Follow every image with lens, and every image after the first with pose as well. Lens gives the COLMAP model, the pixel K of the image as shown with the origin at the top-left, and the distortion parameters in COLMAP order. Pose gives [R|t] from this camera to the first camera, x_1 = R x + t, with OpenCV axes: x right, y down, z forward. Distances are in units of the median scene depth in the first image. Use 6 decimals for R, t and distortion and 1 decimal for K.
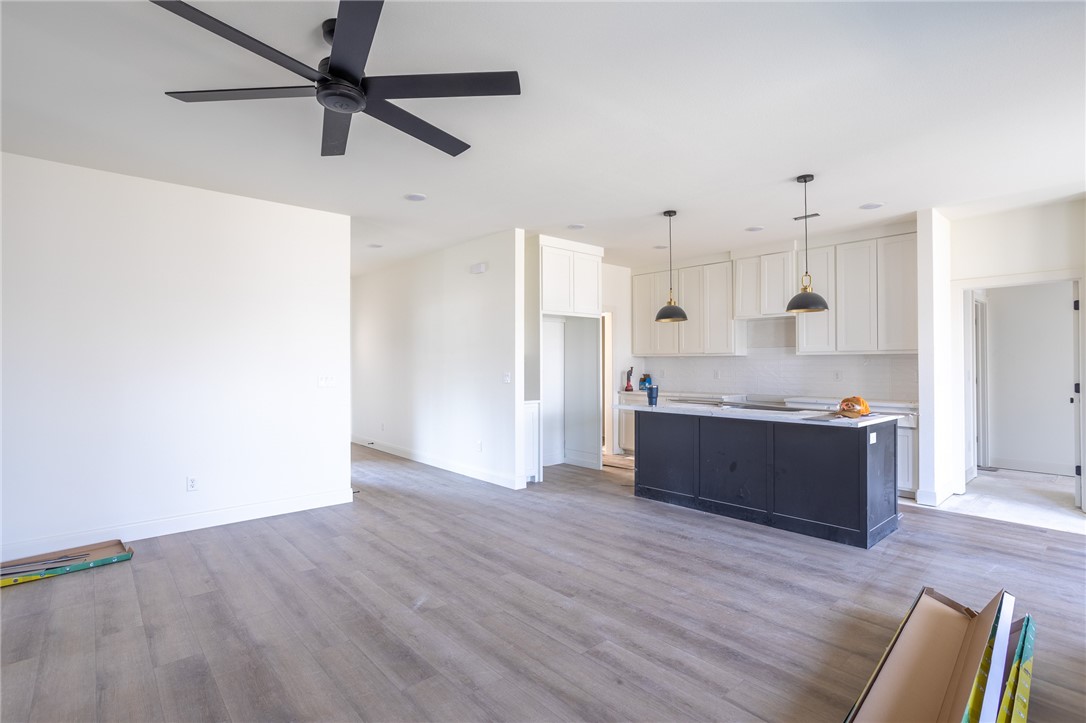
lens RADIAL K [[550.8, 0, 543.4], [0, 550.8, 362.3], [0, 0, 1]] dist [-0.019604, 0.008487]
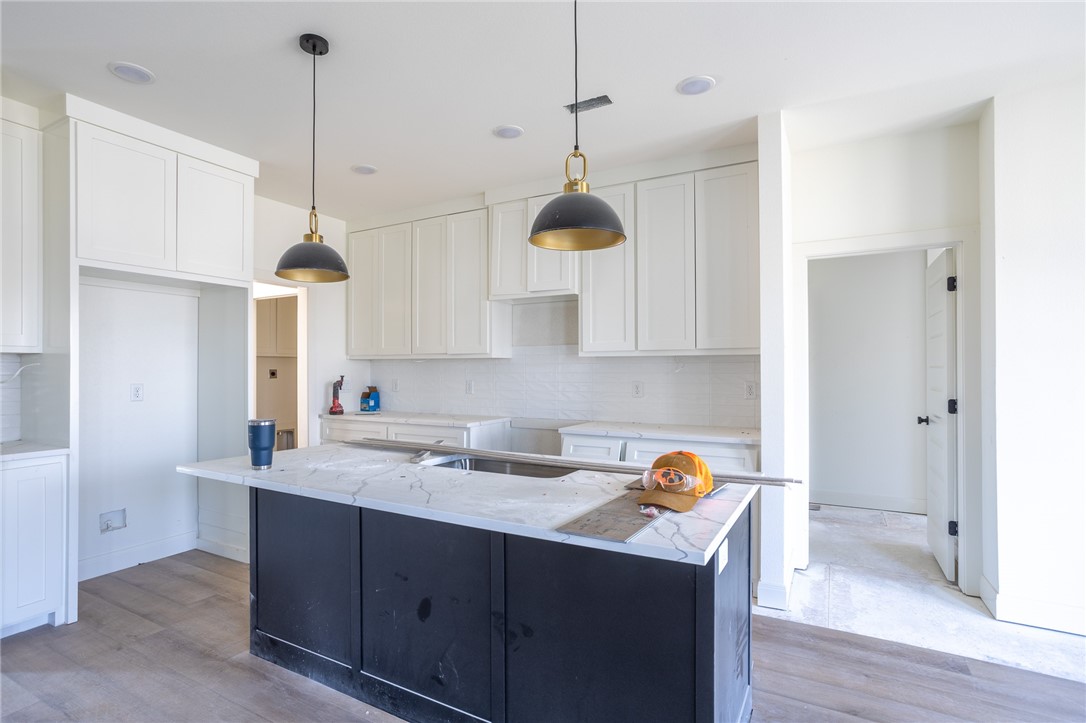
lens RADIAL K [[550.8, 0, 549.7], [0, 550.8, 376.5], [0, 0, 1]] dist [-0.019604, 0.008487]
pose [[0.941280, -0.003949, 0.337603, 0.250383], [-0.001023, 0.999894, 0.014549, 0.000346], [-0.337625, -0.014040, 0.941176, 0.480777]]
